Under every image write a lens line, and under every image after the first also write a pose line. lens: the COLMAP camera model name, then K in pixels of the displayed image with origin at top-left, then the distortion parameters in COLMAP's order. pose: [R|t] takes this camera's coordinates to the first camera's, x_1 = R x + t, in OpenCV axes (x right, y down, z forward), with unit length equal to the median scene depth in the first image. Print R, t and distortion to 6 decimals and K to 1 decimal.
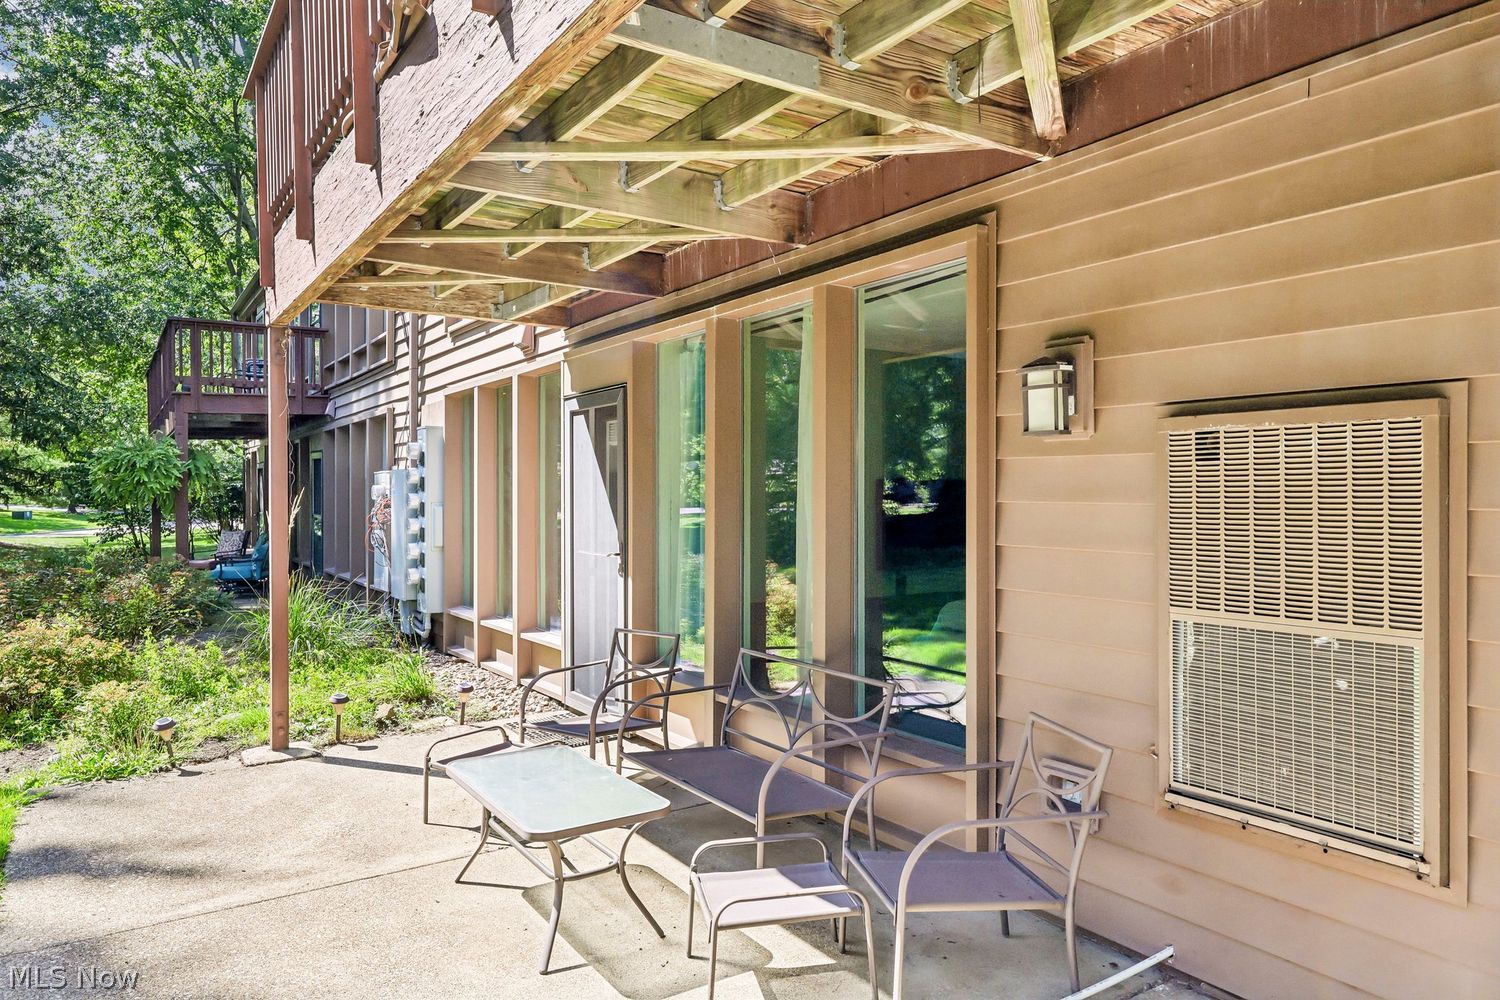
lens RADIAL K [[1006.0, 0, 750.0], [0, 1006.0, 500.0], [0, 0, 1]] dist [-0.000231, -0.000471]
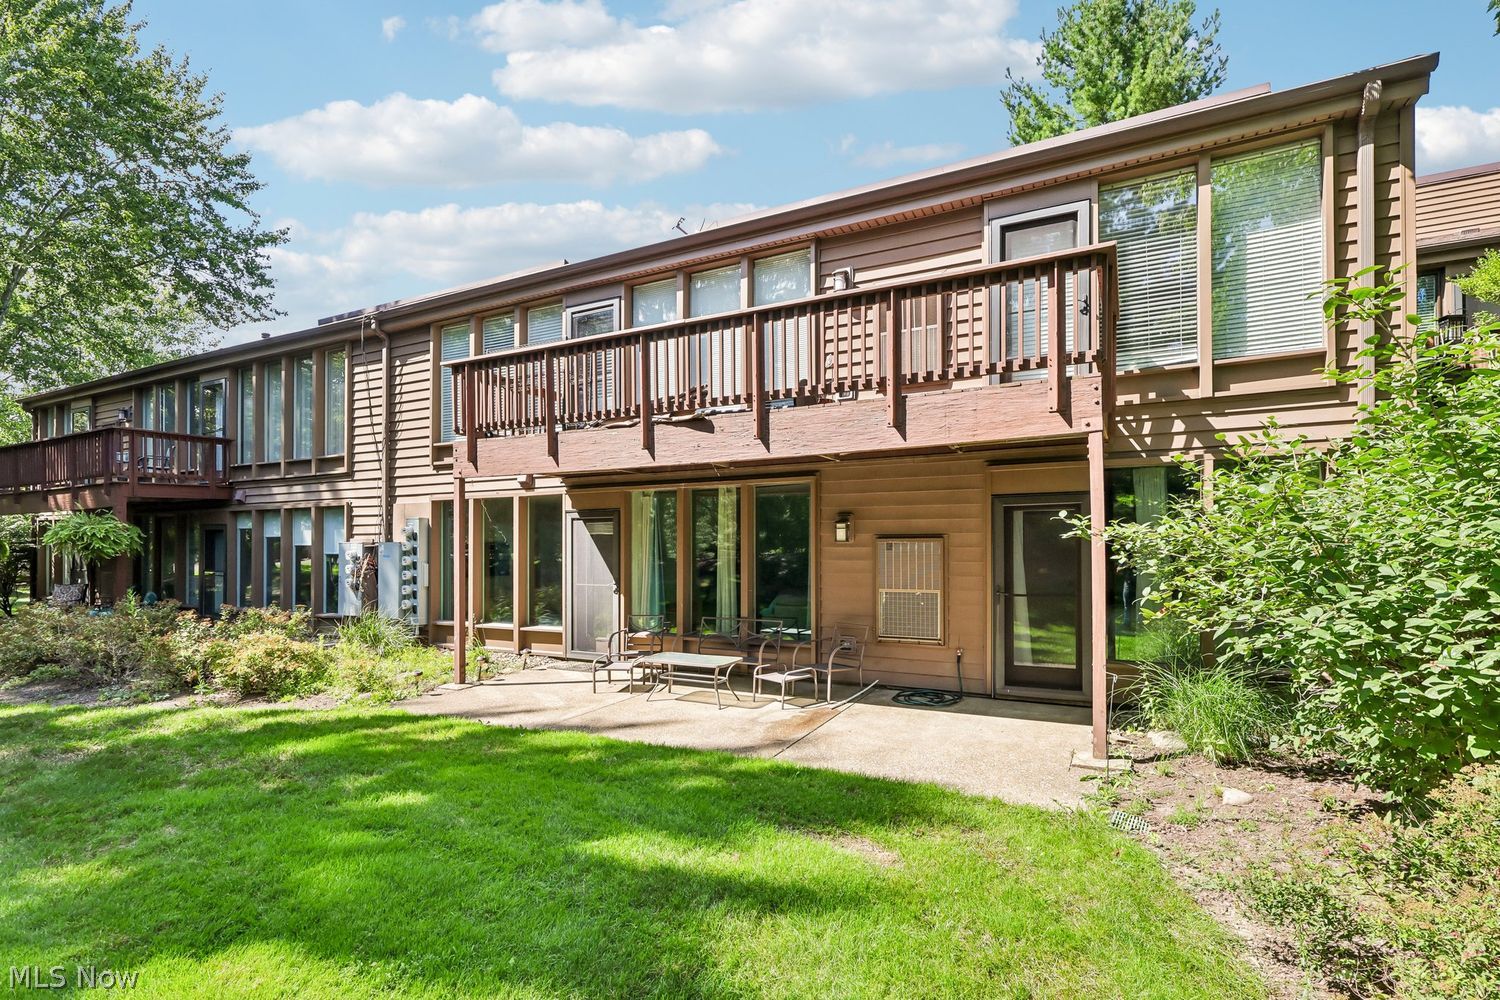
lens RADIAL K [[719.9, 0, 741.6], [0, 719.9, 543.0], [0, 0, 1]] dist [-0.001167, 0.000265]
pose [[0.869779, 0.002937, 0.493433, -1.244236], [0.004507, 0.999893, -0.013896, -0.027134], [-0.493422, 0.014310, 0.869673, -1.007088]]
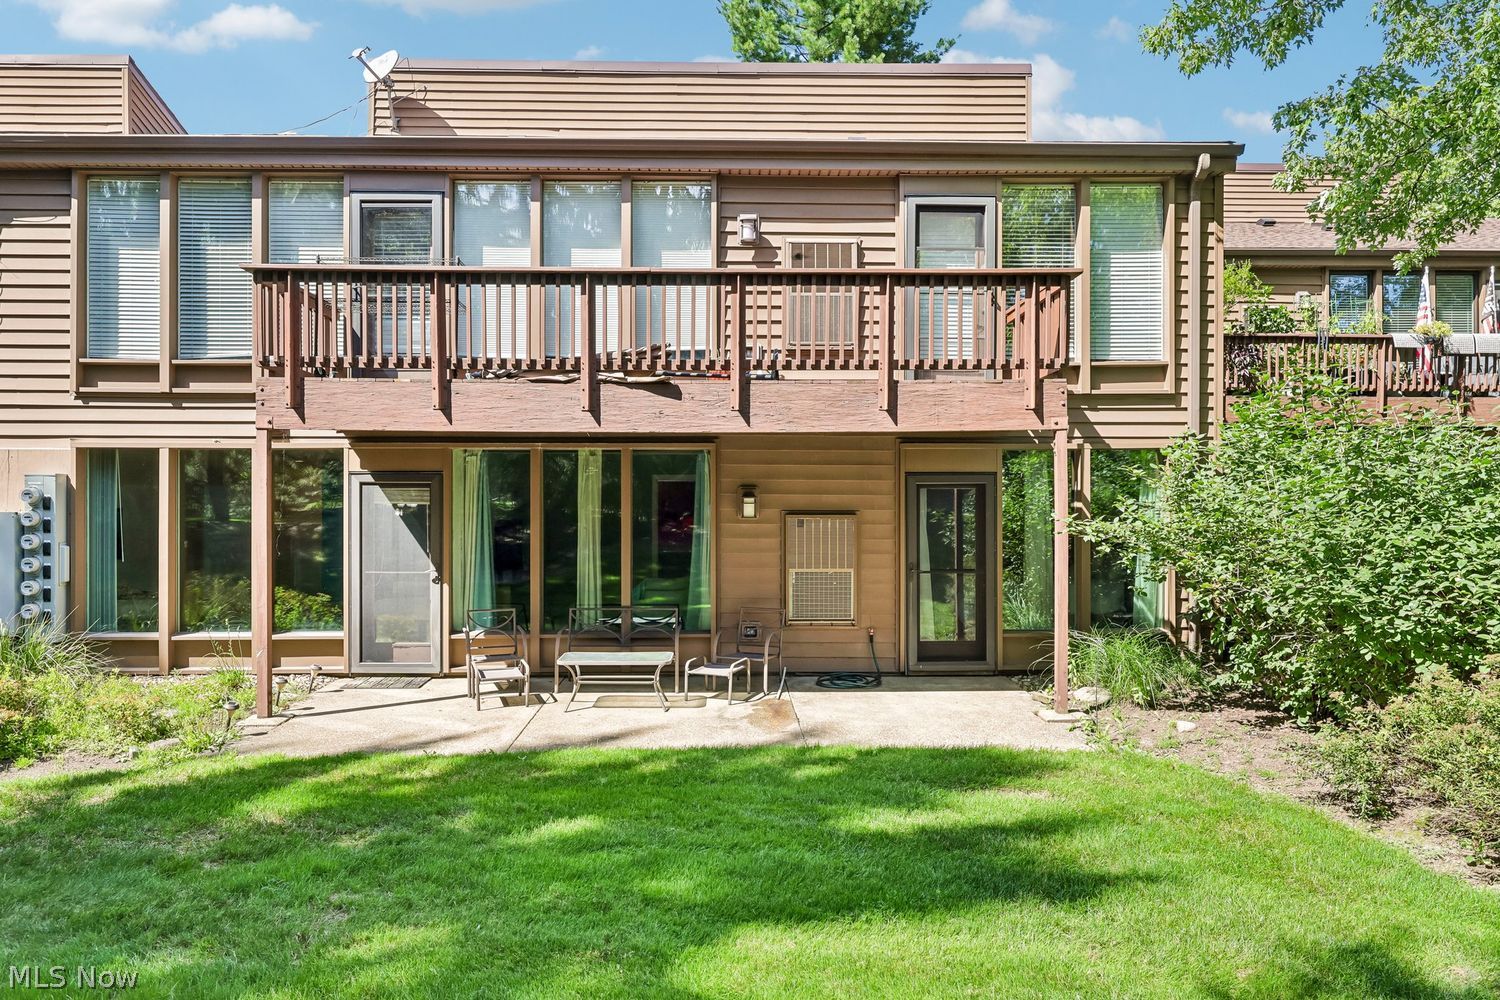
lens RADIAL K [[1006.0, 0, 750.0], [0, 1006.0, 500.0], [0, 0, 1]] dist [-0.000231, -0.000471]
pose [[0.519727, 0.003496, 0.854325, -2.409530], [0.001769, 0.999985, -0.005168, -0.104282], [-0.854330, 0.004198, 0.519713, -0.651364]]
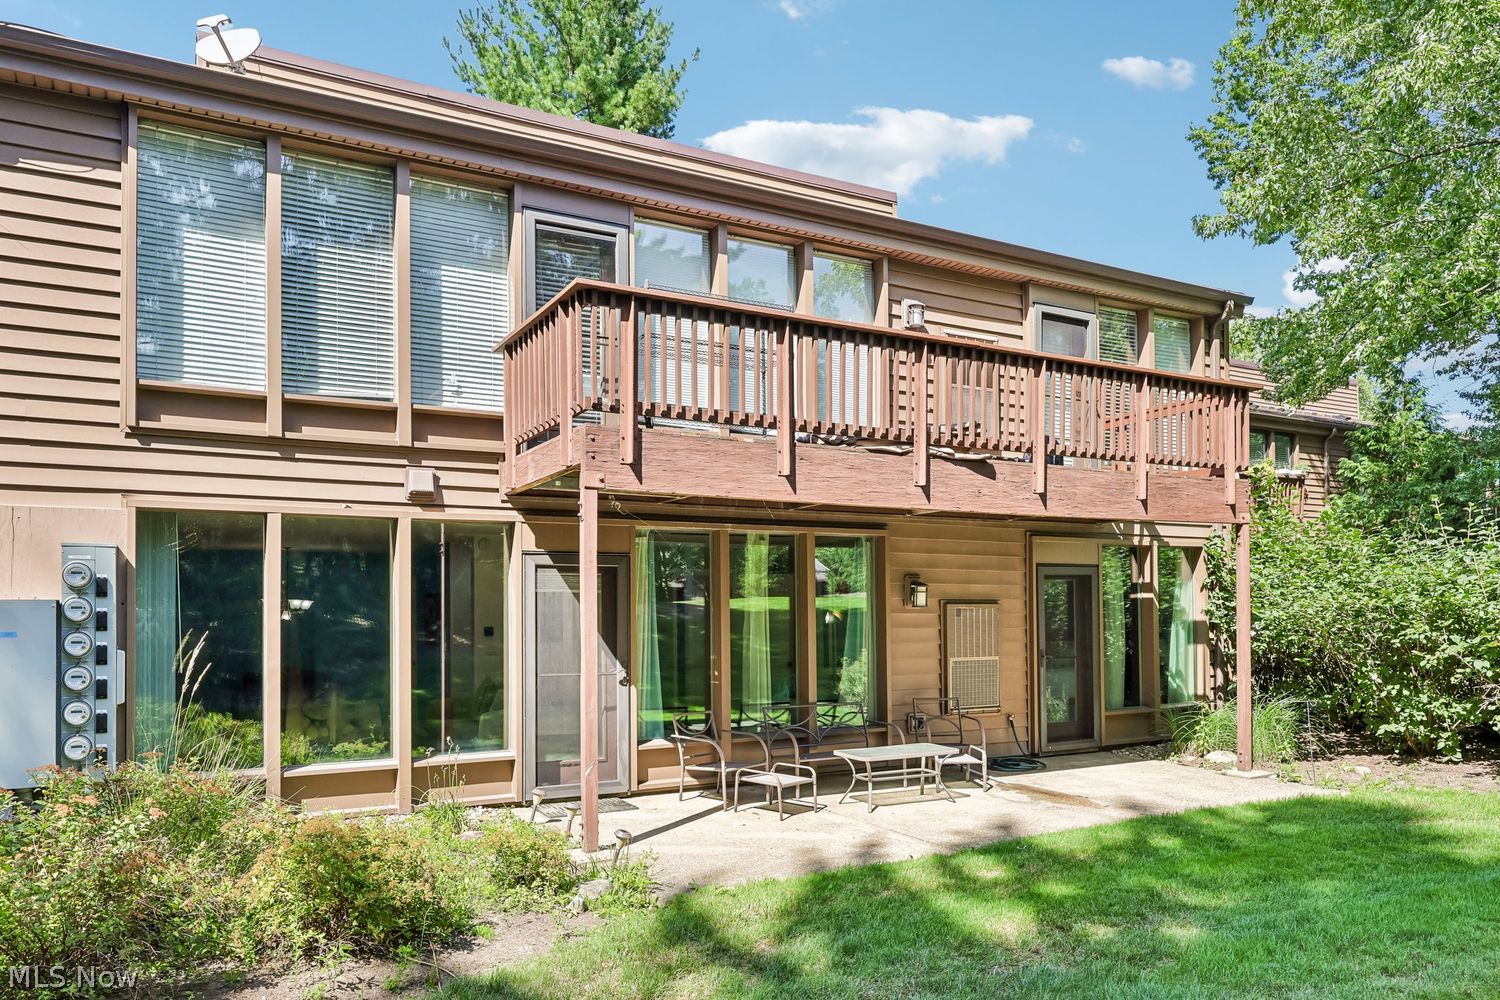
lens RADIAL K [[1038.4, 0, 756.5], [0, 1038.4, 602.7], [0, 0, 1]] dist [0.001388, -0.002644]
pose [[0.069251, 0.018499, 0.997428, -2.947773], [0.013349, 0.999721, -0.019468, -0.022191], [-0.997510, 0.014663, 0.068985, 1.278993]]
